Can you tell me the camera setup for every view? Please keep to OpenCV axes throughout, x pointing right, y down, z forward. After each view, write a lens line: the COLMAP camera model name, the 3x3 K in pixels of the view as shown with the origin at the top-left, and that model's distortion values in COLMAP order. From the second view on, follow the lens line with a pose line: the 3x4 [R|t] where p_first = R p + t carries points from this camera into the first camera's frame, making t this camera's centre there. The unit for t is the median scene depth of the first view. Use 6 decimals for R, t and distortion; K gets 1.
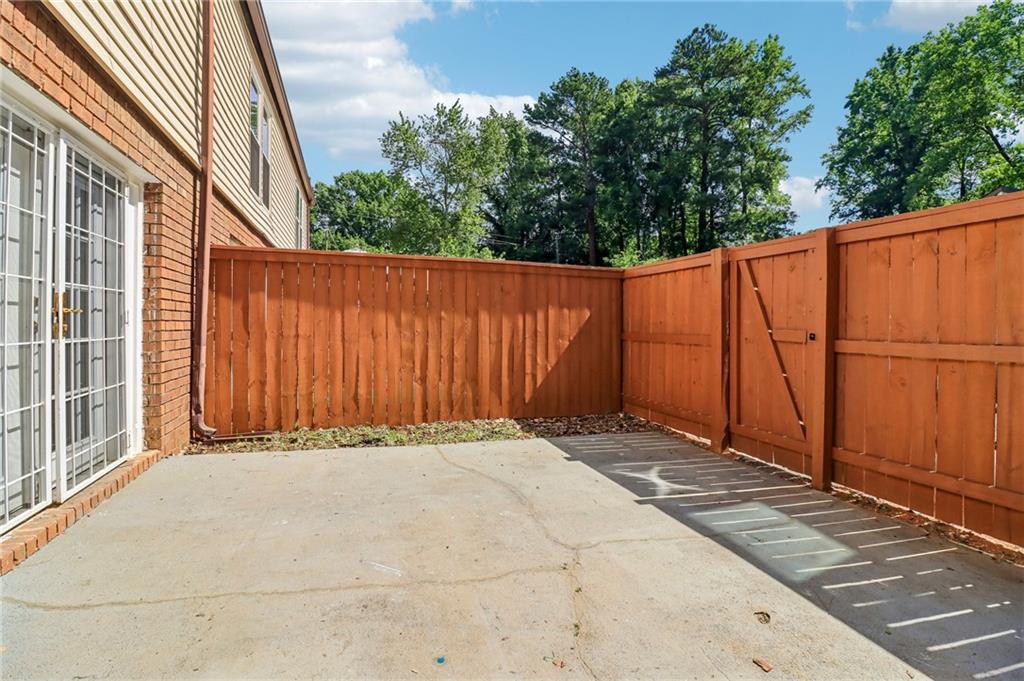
lens RADIAL K [[476.3, 0, 517.3], [0, 476.3, 326.8], [0, 0, 1]] dist [-0.004520, -0.008108]
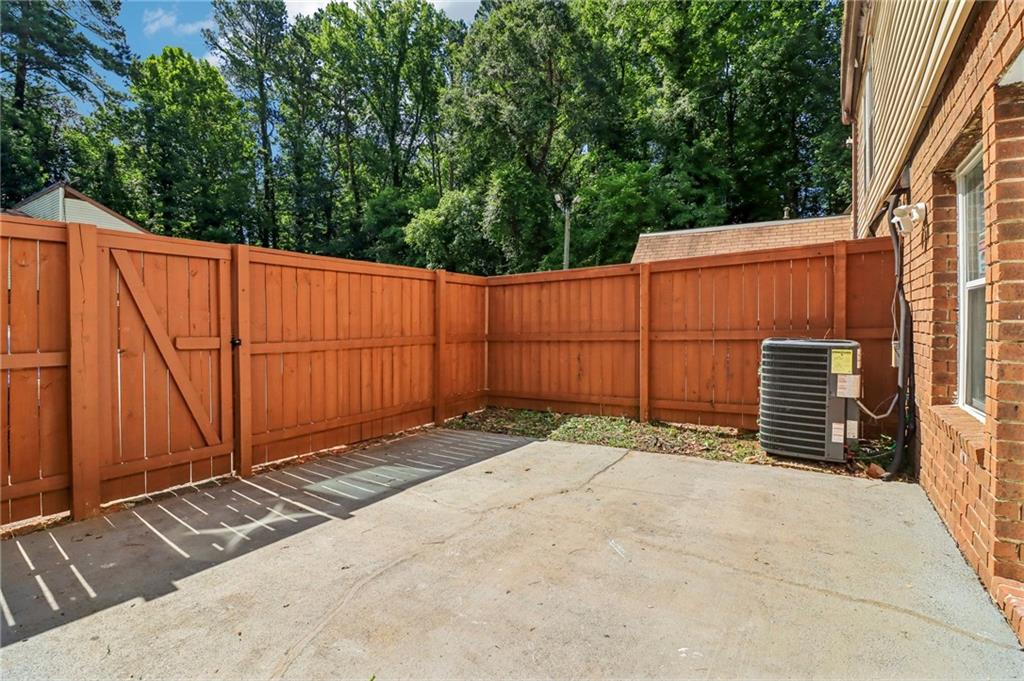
lens RADIAL K [[476.3, 0, 514.2], [0, 476.3, 326.0], [0, 0, 1]] dist [-0.004520, -0.008108]
pose [[-0.611530, -0.011901, 0.791132, -0.671823], [0.003113, 0.999843, 0.017447, -0.036009], [-0.791215, 0.013132, -0.611397, 1.234063]]
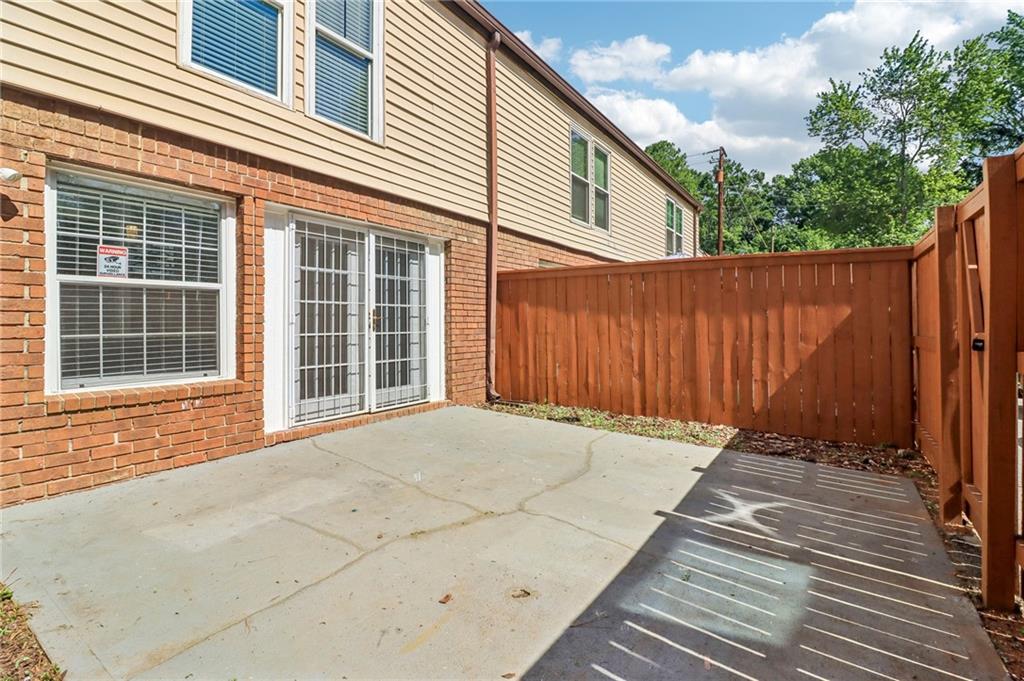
lens RADIAL K [[476.3, 0, 509.0], [0, 476.3, 322.4], [0, 0, 1]] dist [-0.004520, -0.008108]
pose [[0.595027, -0.004859, -0.803691, 0.779661], [-0.003140, 0.999960, -0.008371, 0.000703], [0.803699, 0.007504, 0.594988, 0.185493]]
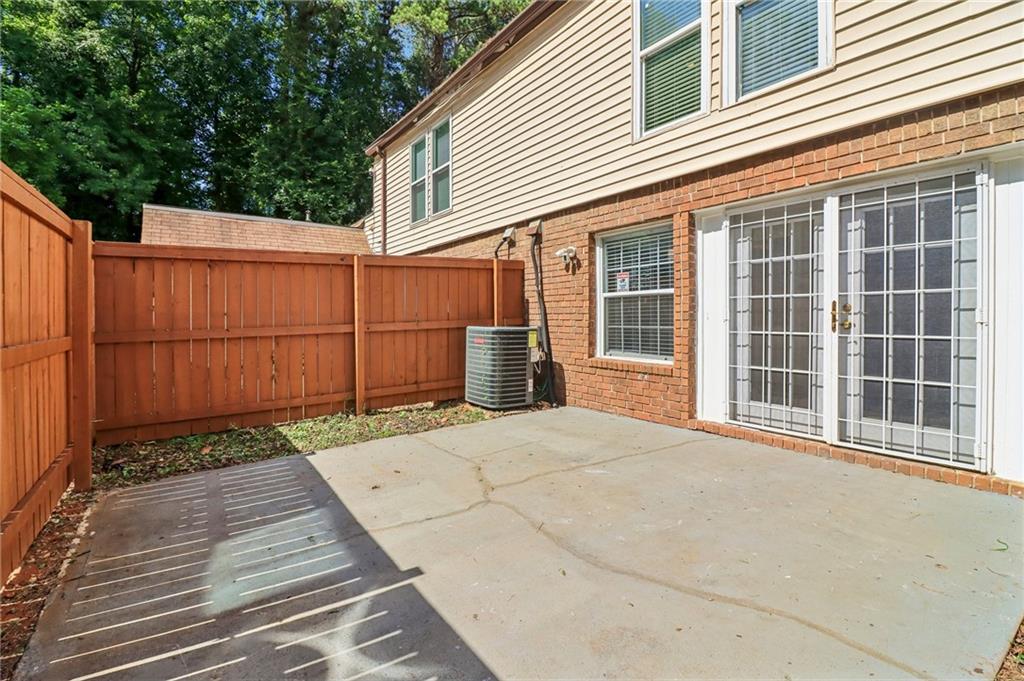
lens RADIAL K [[476.3, 0, 520.6], [0, 476.3, 324.5], [0, 0, 1]] dist [-0.004520, -0.008108]
pose [[-0.960240, 0.001469, -0.279172, 0.282328], [-0.004208, 0.999796, 0.019734, -0.017876], [0.279144, 0.020124, -0.960038, 1.612274]]
